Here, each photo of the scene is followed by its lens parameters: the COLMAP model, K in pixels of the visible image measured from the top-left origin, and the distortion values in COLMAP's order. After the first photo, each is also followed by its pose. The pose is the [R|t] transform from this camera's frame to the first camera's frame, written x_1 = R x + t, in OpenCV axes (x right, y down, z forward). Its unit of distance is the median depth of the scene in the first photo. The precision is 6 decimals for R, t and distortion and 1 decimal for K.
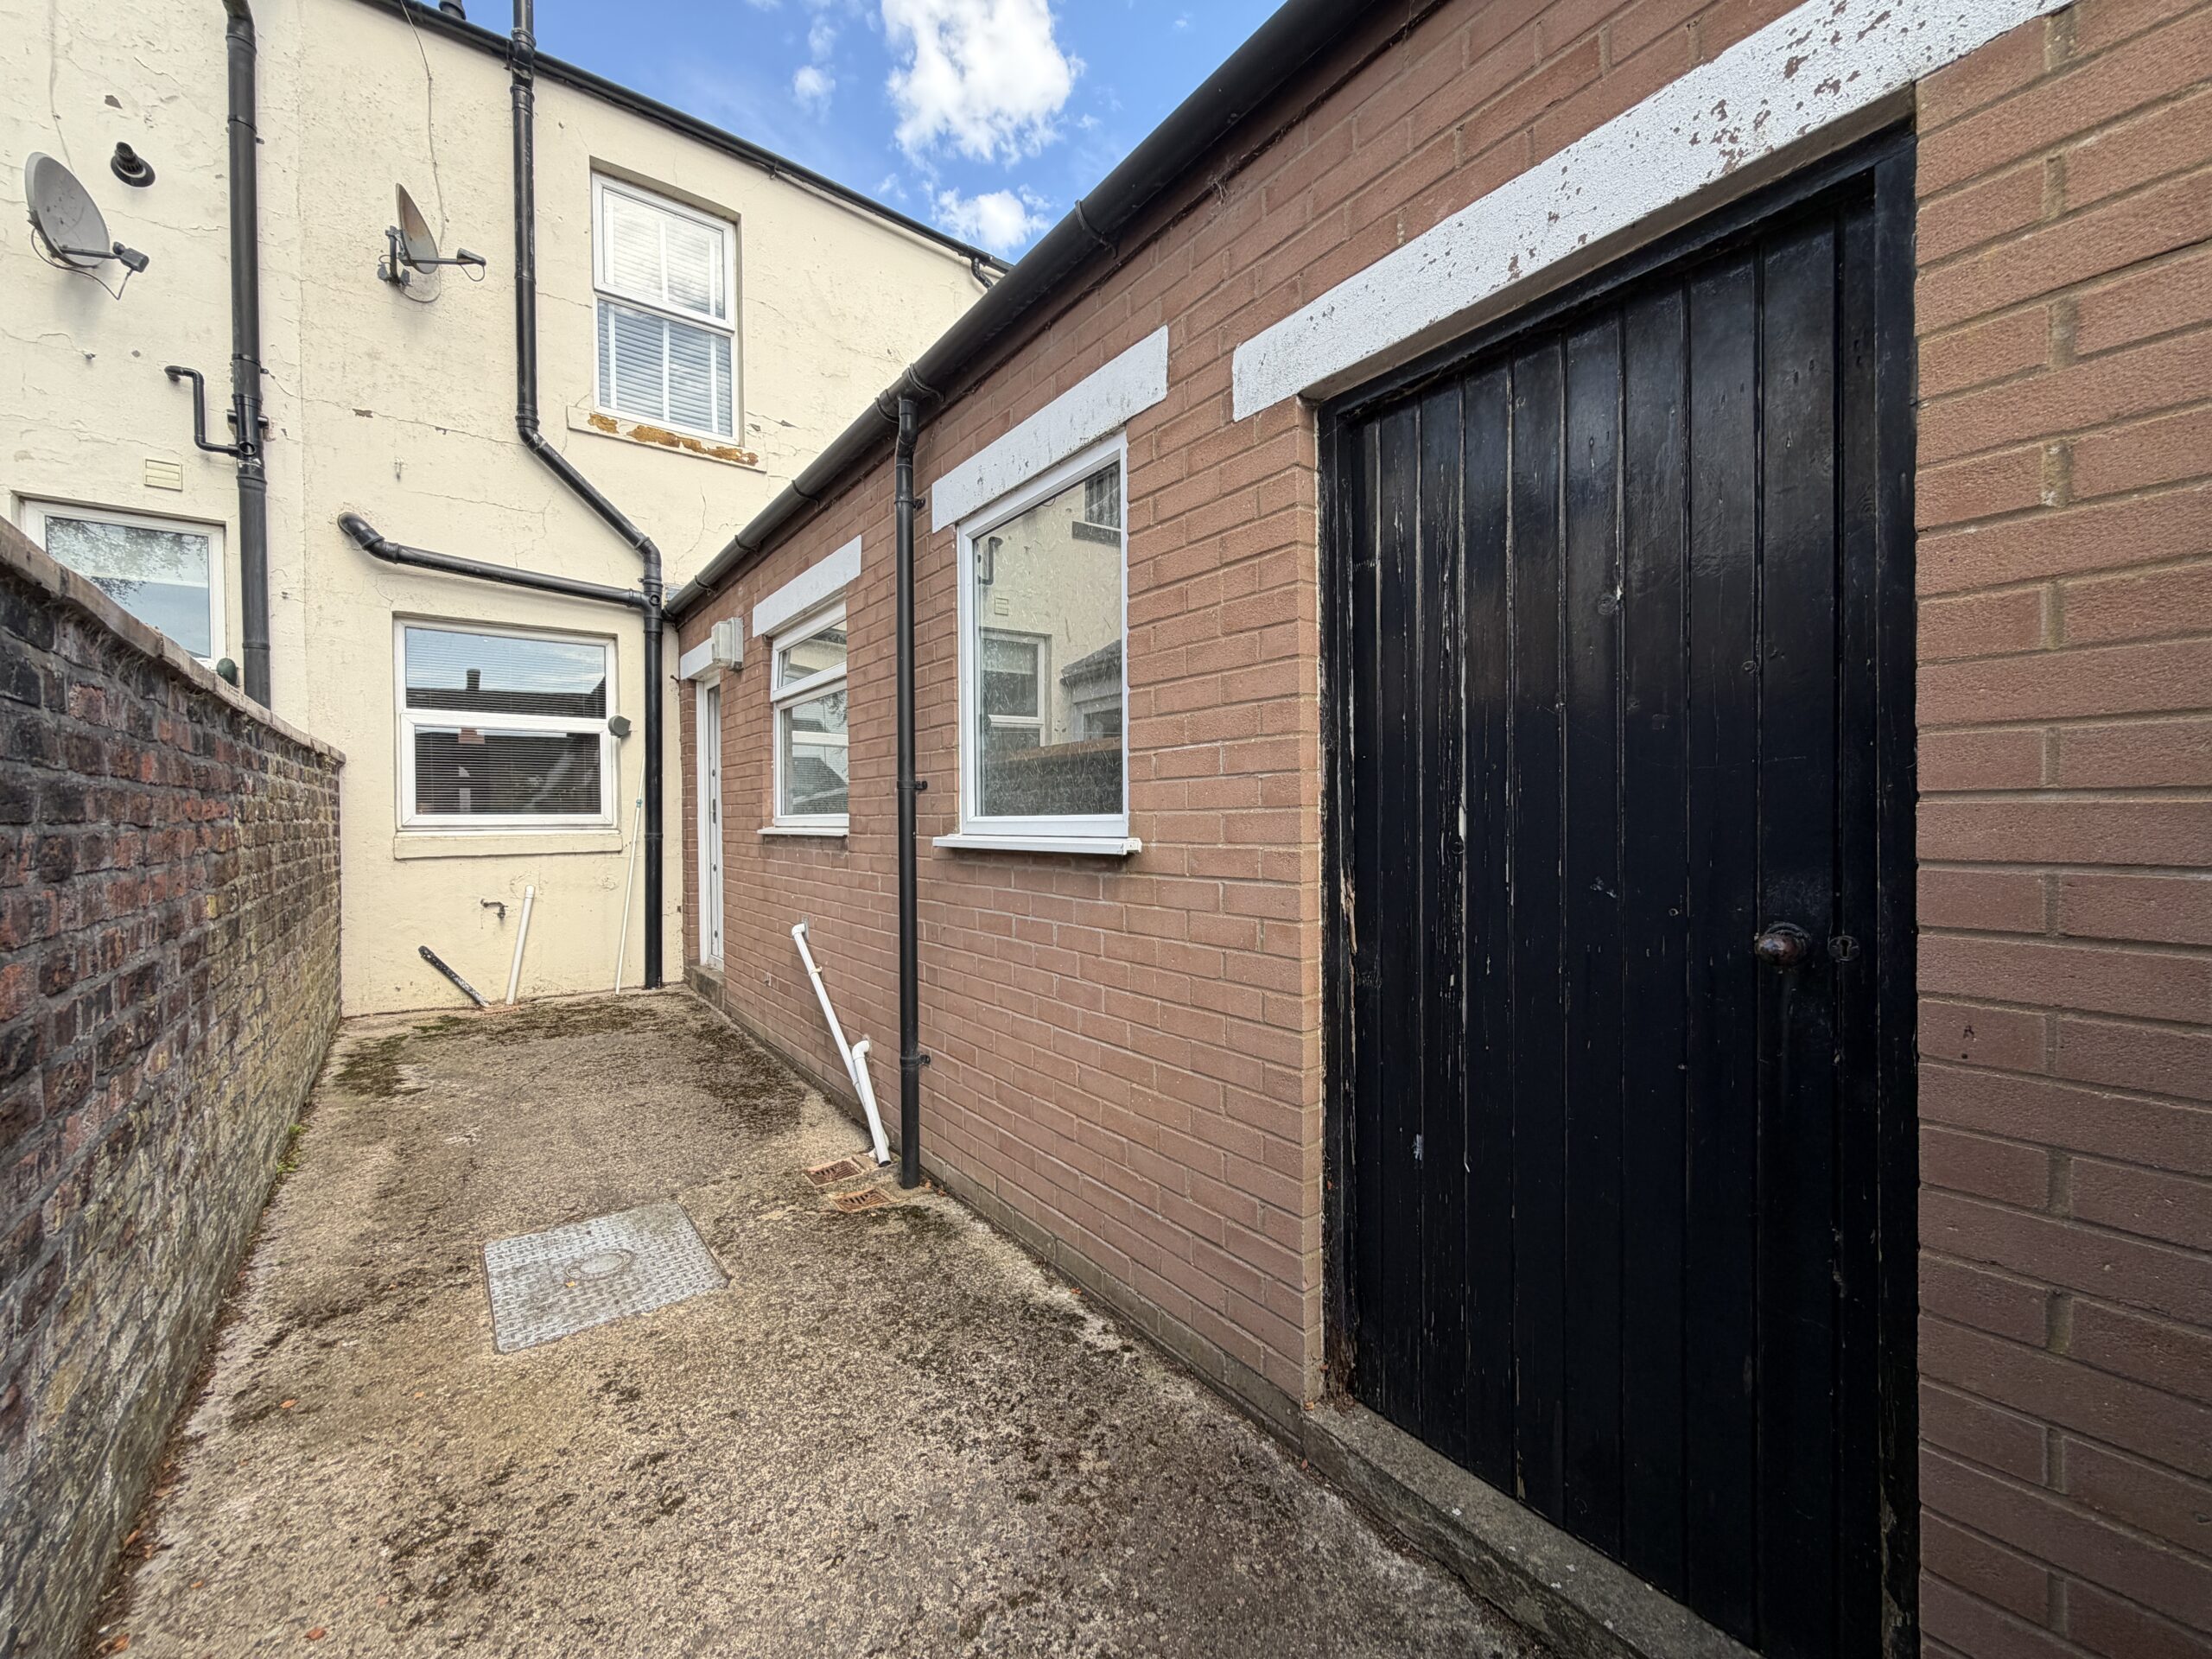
lens RADIAL K [[878.9, 0, 1097.0], [0, 878.9, 821.4], [0, 0, 1]] dist [0.008556, 0.000114]
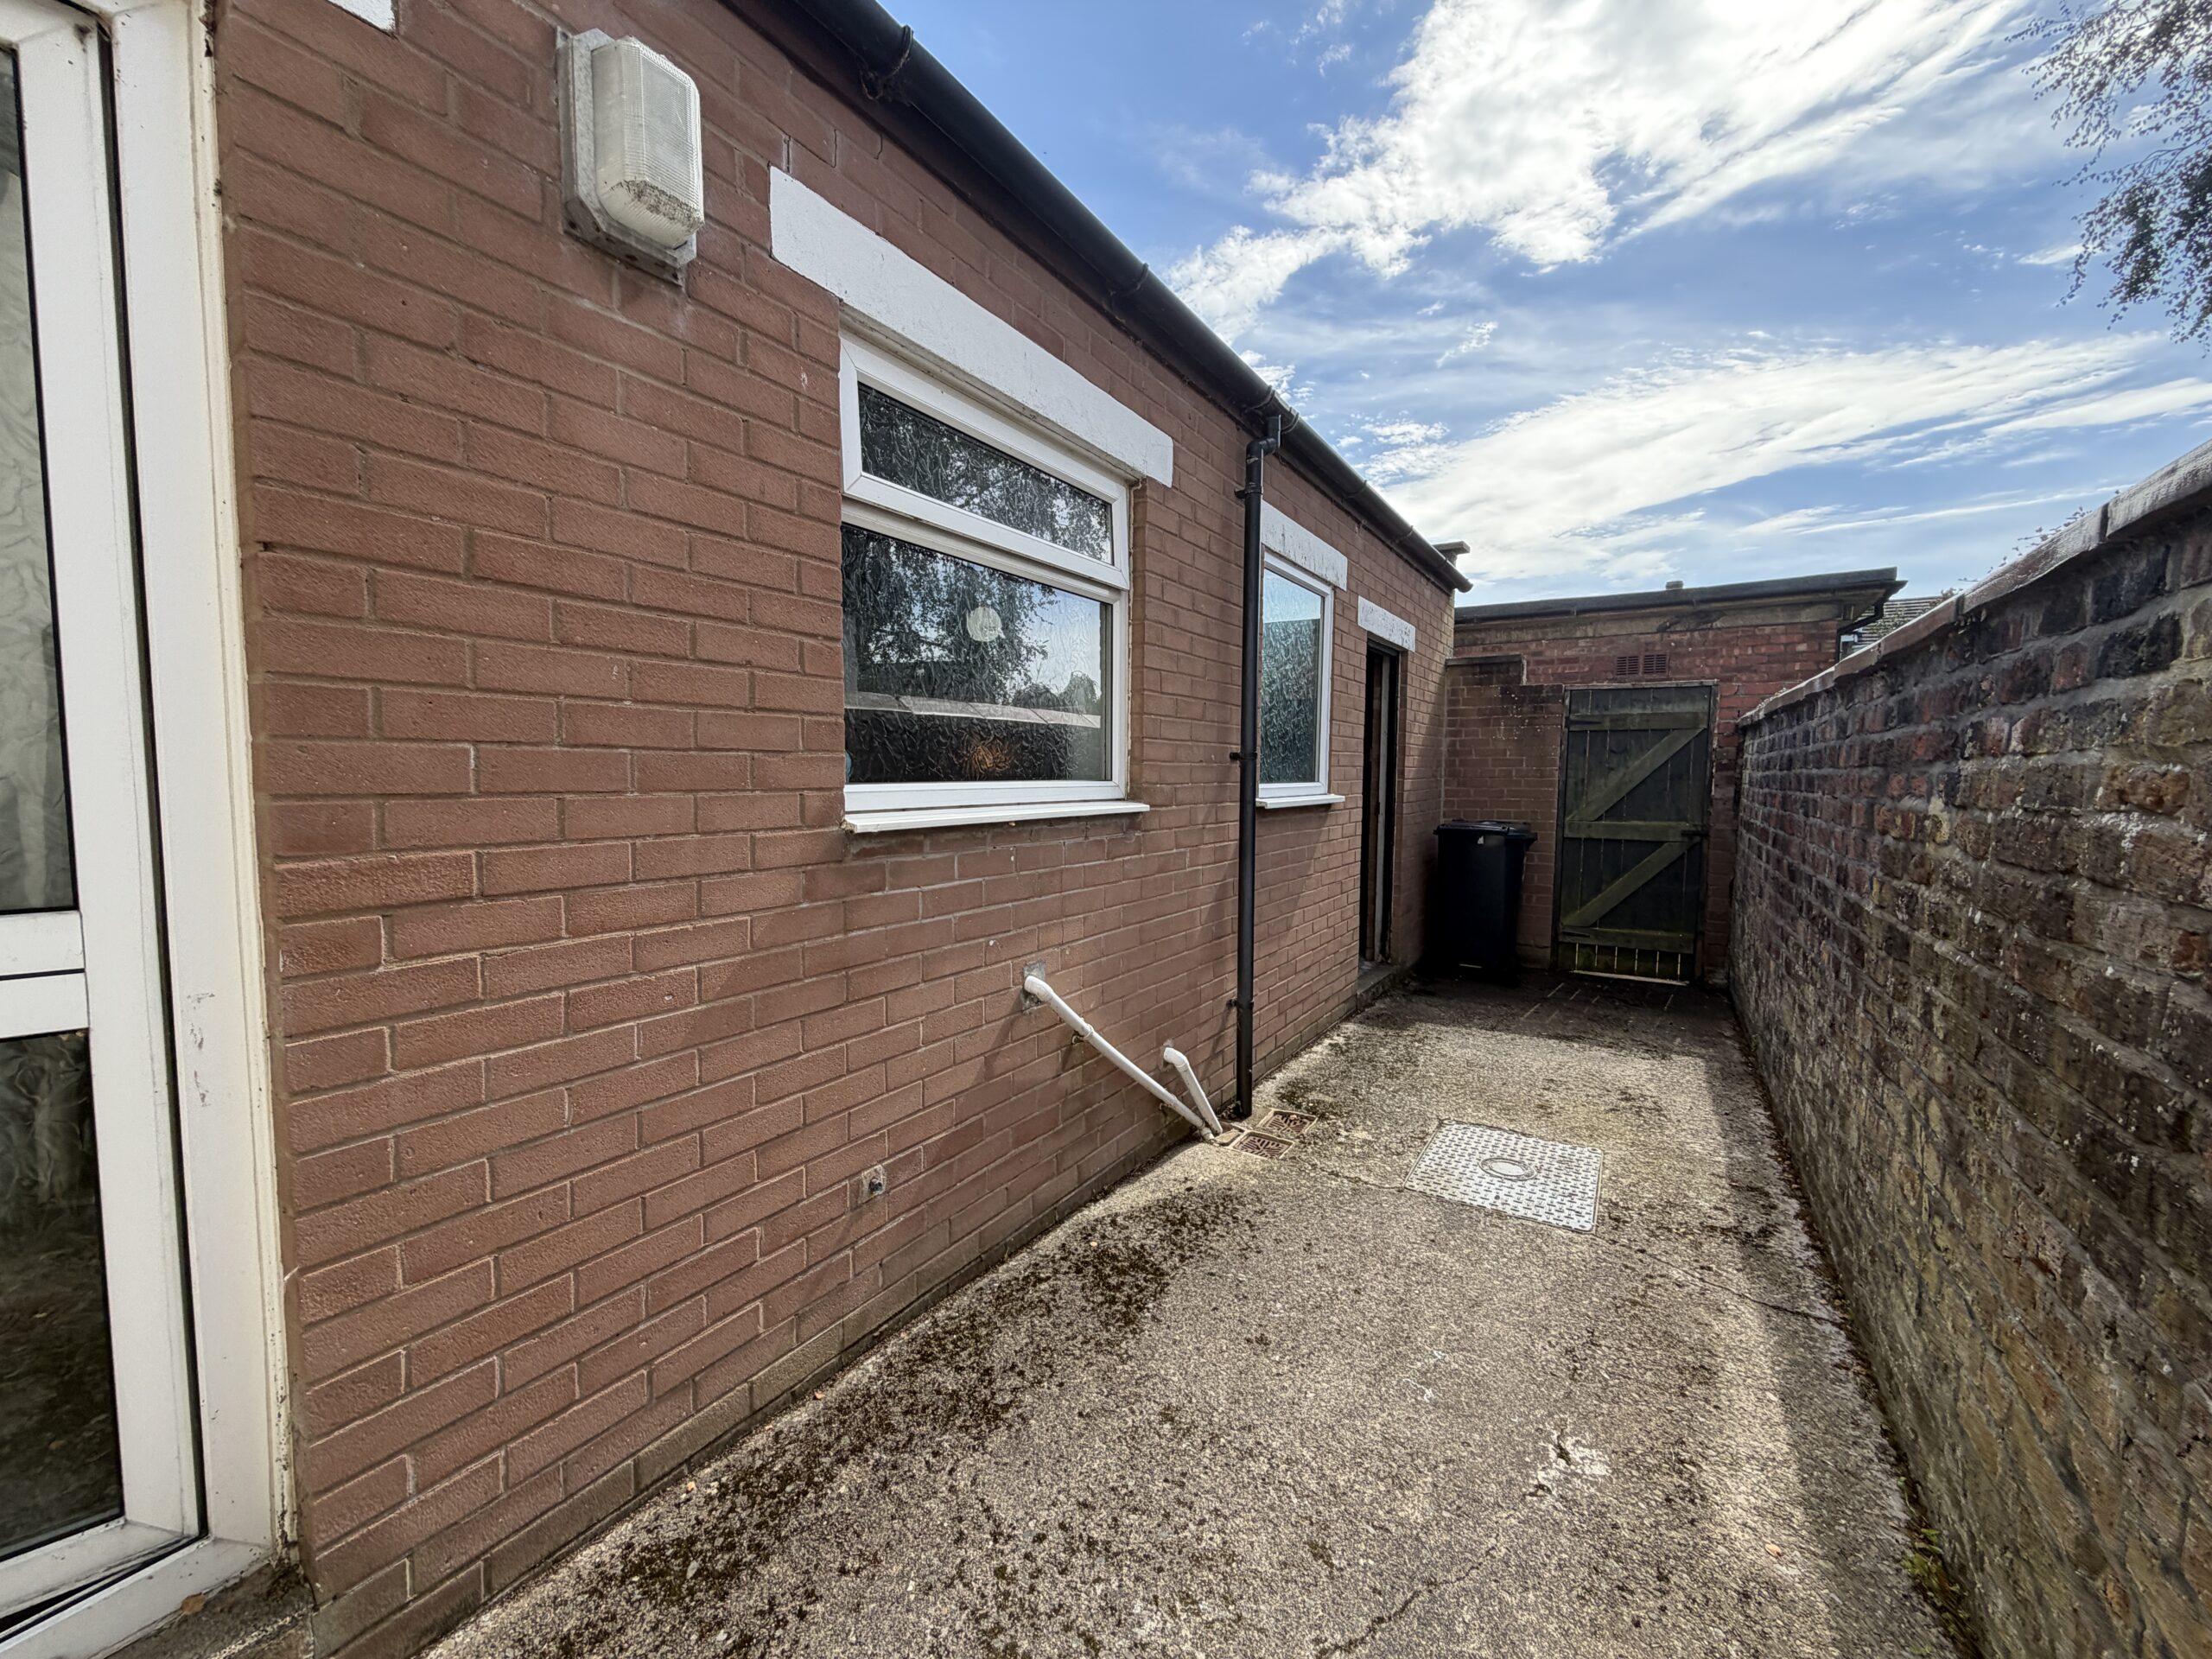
lens RADIAL K [[878.9, 0, 1097.0], [0, 878.9, 821.4], [0, 0, 1]] dist [0.008556, 0.000114]
pose [[-0.349956, -0.050963, 0.935379, -1.401541], [-0.001022, 0.998539, 0.054022, -0.022021], [-0.936766, 0.017950, -0.349497, 1.858313]]
